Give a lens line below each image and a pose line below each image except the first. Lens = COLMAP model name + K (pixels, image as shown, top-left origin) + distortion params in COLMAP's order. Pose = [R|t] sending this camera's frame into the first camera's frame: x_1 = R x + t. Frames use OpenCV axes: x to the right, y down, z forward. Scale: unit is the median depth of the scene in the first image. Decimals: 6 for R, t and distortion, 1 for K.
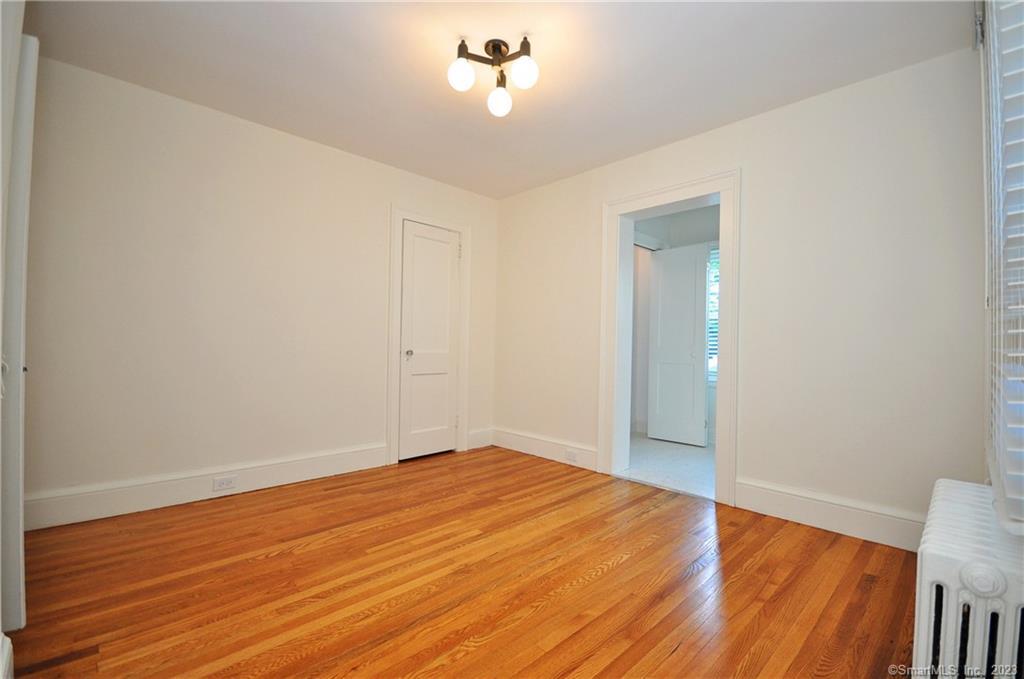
lens RADIAL K [[456.1, 0, 516.7], [0, 456.1, 337.7], [0, 0, 1]] dist [-0.000657, -0.000365]
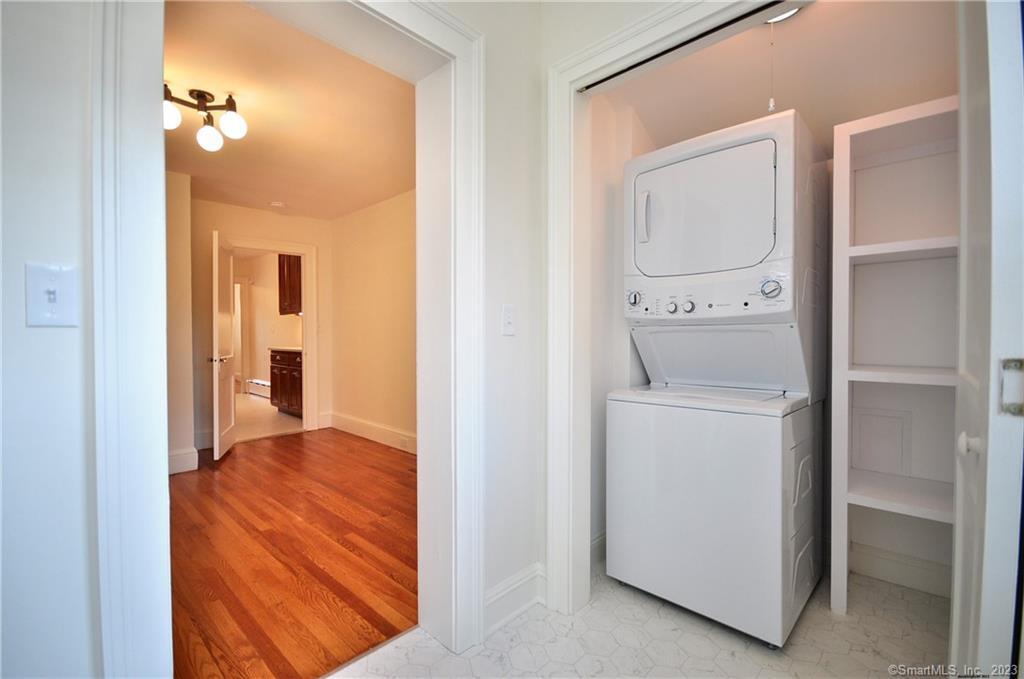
lens RADIAL K [[445.7, 0, 508.2], [0, 445.7, 338.7], [0, 0, 1]] dist [-0.000076, 0.000253]
pose [[0.039645, -0.005802, -0.999197, 0.844611], [0.019502, 0.999797, -0.005032, -0.003820], [0.999024, -0.019287, 0.039750, 1.318166]]
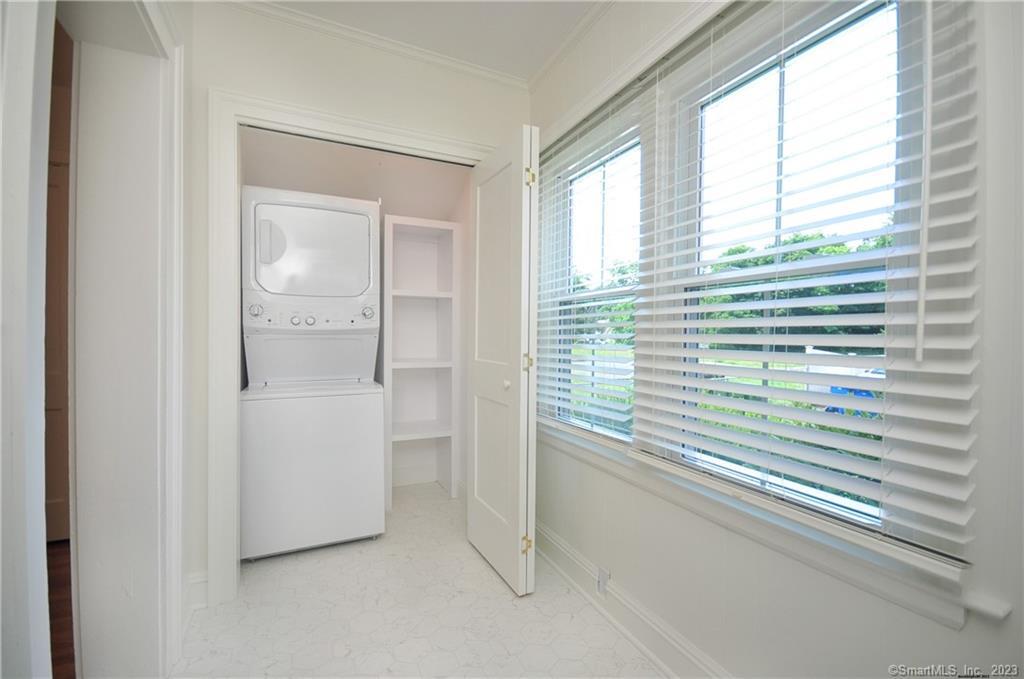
lens RADIAL K [[457.6, 0, 507.5], [0, 457.6, 349.3], [0, 0, 1]] dist [0.001912, 0.000269]
pose [[0.951150, -0.009429, -0.308584, 0.836021], [0.018484, 0.999480, 0.026433, -0.009728], [0.308174, -0.030846, 0.950830, 0.906425]]
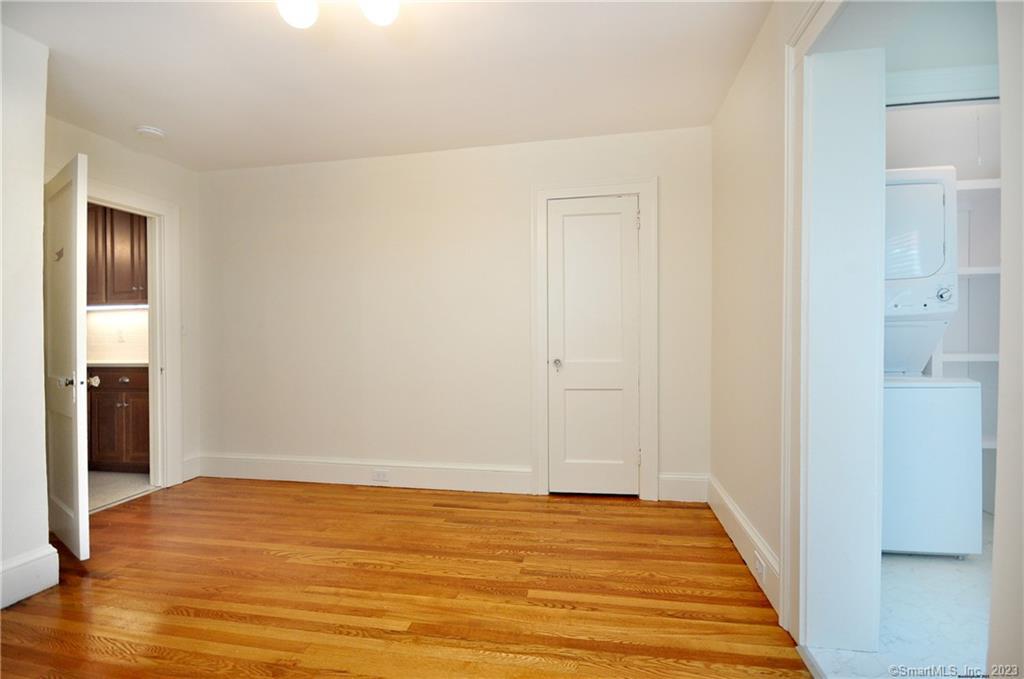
lens RADIAL K [[447.5, 0, 510.1], [0, 447.5, 341.9], [0, 0, 1]] dist [0.002320, -0.006568]
pose [[0.572763, -0.023316, -0.819390, 0.499636], [0.033361, 0.999430, -0.005119, -0.002822], [0.819042, -0.024404, 0.573214, 0.642227]]
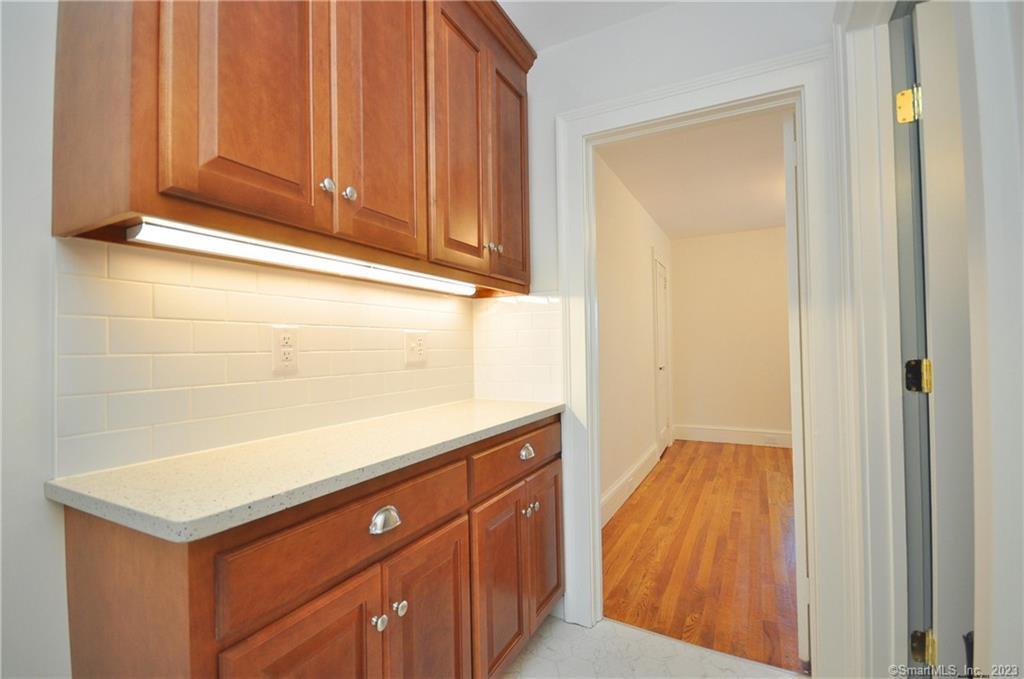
lens RADIAL K [[456.1, 0, 516.7], [0, 456.1, 337.7], [0, 0, 1]] dist [-0.000657, -0.000365]
pose [[0.950425, -0.026085, 0.309856, -1.318596], [0.027246, 0.999629, 0.000582, -0.081120], [-0.309757, 0.007889, 0.950783, -0.058145]]
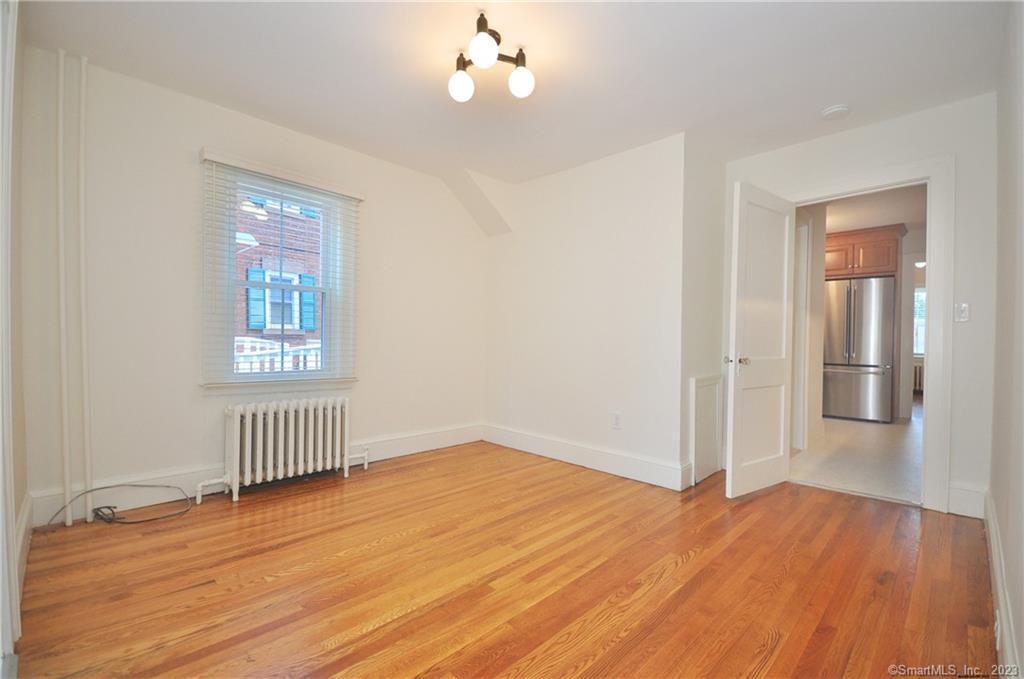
lens RADIAL K [[450.0, 0, 528.1], [0, 450.0, 334.1], [0, 0, 1]] dist [0.000612, -0.000032]
pose [[-0.998687, -0.029445, -0.041910, -0.083415], [-0.028447, 0.999302, -0.024221, 0.014741], [0.042594, -0.022997, -0.998828, 1.519670]]
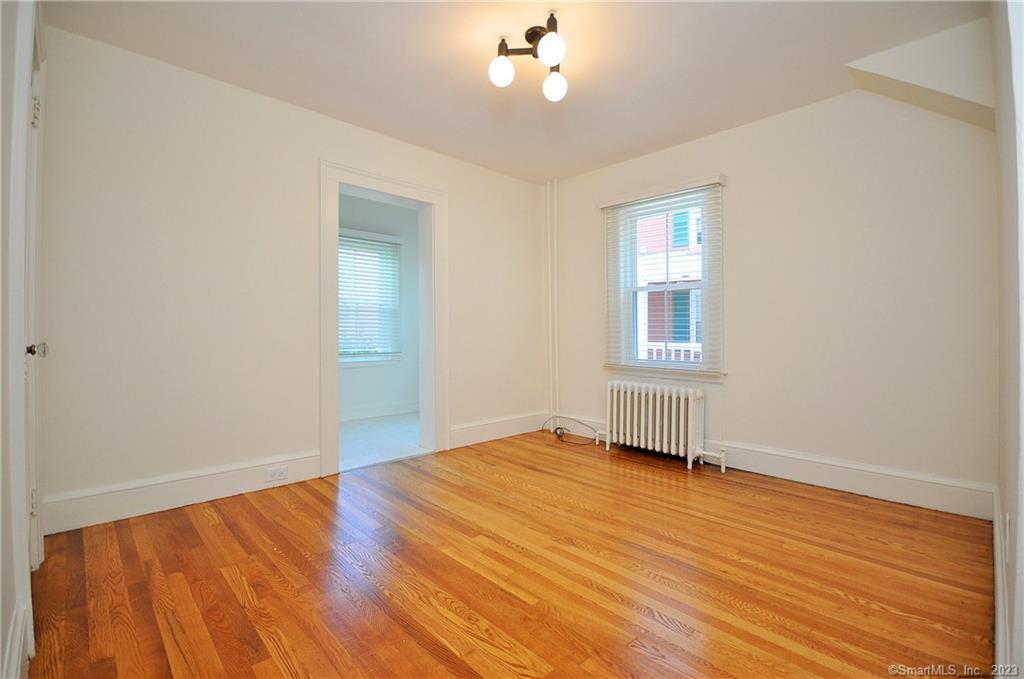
lens RADIAL K [[451.7, 0, 512.0], [0, 451.7, 339.5], [0, 0, 1]] dist [-0.001378, -0.000405]
pose [[0.003589, -0.024292, 0.999698, -0.820092], [-0.016683, 0.999564, 0.024349, 0.013652], [-0.999854, -0.016765, 0.003182, 0.805534]]
